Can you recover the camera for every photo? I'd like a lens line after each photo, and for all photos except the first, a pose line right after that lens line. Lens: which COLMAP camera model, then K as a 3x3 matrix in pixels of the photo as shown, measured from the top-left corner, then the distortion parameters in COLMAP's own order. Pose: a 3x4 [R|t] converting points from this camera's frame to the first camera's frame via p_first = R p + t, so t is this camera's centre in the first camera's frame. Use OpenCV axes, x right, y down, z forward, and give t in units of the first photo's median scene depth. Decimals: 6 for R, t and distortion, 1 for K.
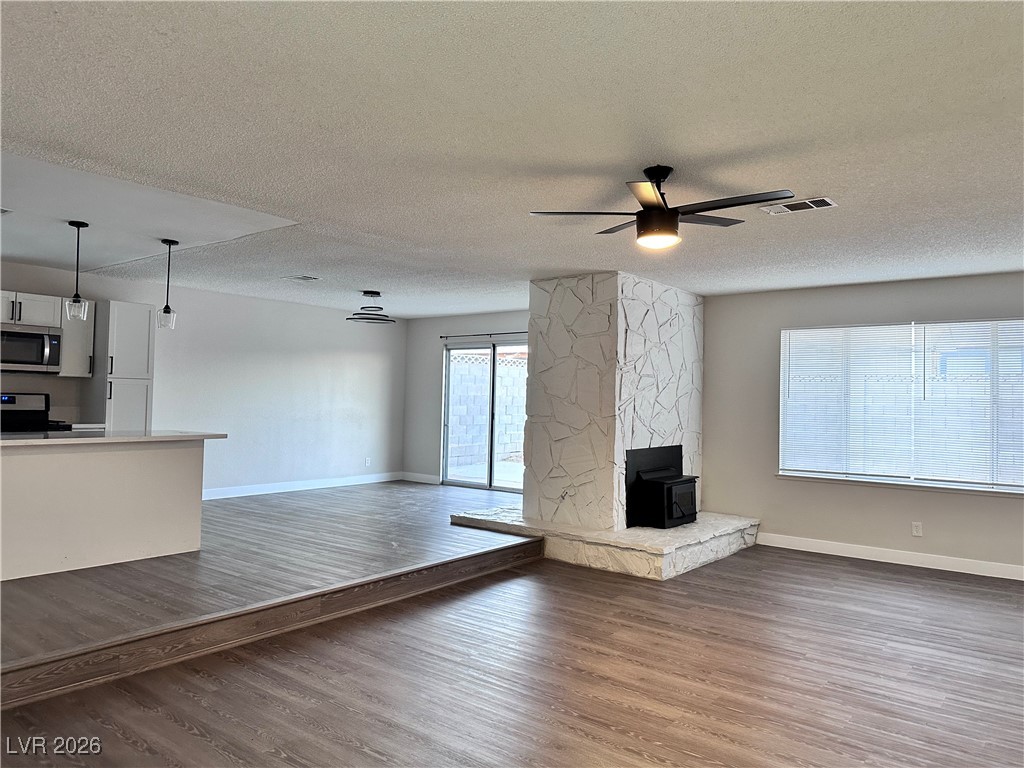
lens RADIAL K [[727.4, 0, 513.0], [0, 727.4, 380.2], [0, 0, 1]] dist [0.041569, -0.059075]
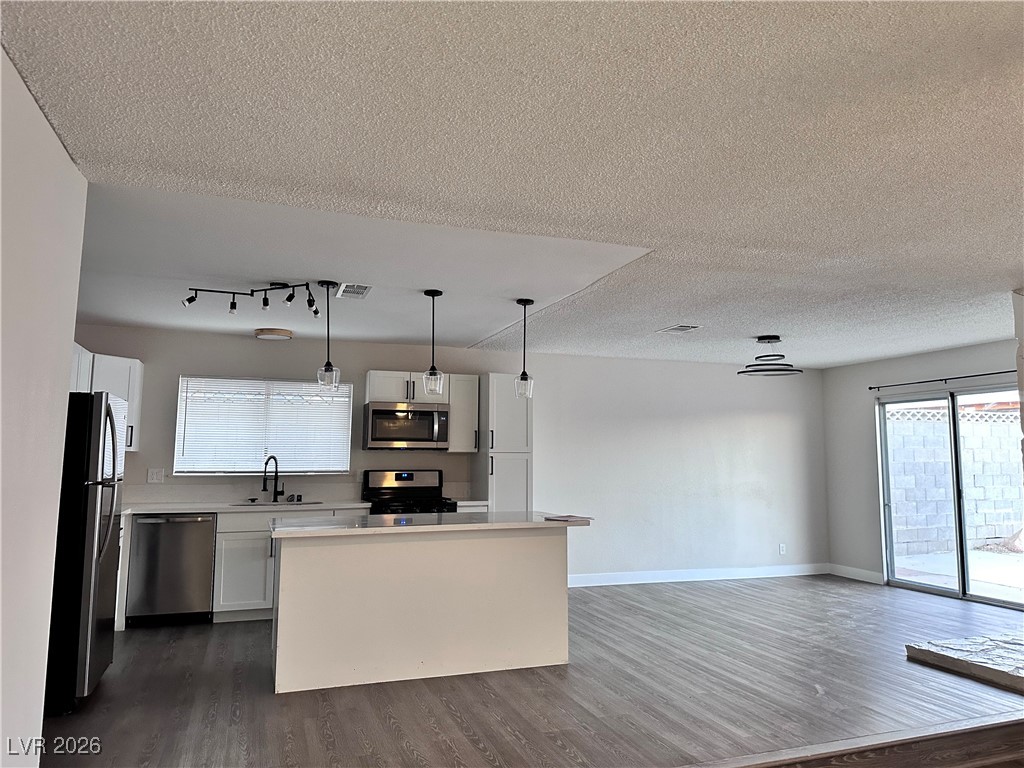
lens RADIAL K [[727.4, 0, 511.9], [0, 727.4, 369.8], [0, 0, 1]] dist [0.041569, -0.059075]
pose [[0.848367, -0.080806, -0.523206, -0.023193], [0.027737, 0.993710, -0.108499, -0.009175], [0.528682, 0.077535, 0.845271, 0.244295]]
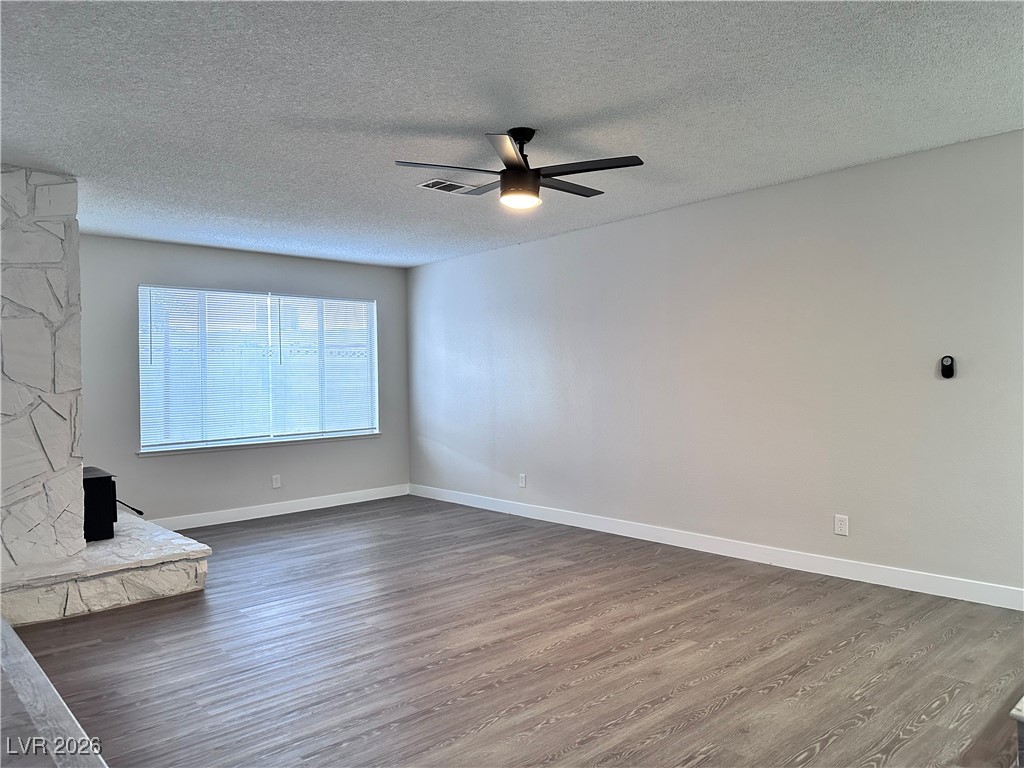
lens RADIAL K [[727.4, 0, 500.8], [0, 727.4, 385.0], [0, 0, 1]] dist [0.041569, -0.059075]
pose [[0.158145, -0.030868, 0.986933, -0.511836], [-0.002325, 0.999497, 0.031634, 0.024193], [-0.987413, -0.007297, 0.157994, 0.534099]]
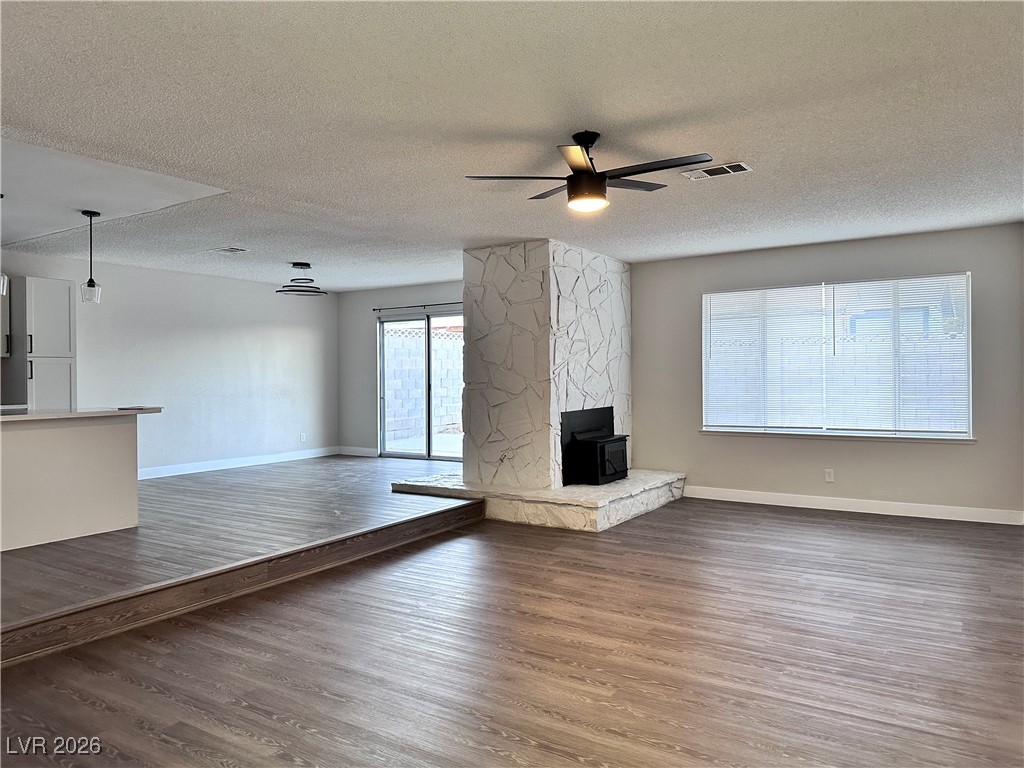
lens RADIAL K [[727.4, 0, 512.8], [0, 727.4, 382.2], [0, 0, 1]] dist [0.041569, -0.059075]
pose [[0.995256, -0.030791, 0.092294, -0.008124], [0.027494, 0.998945, 0.036791, 0.014397], [-0.093329, -0.034079, 0.995052, -0.026327]]
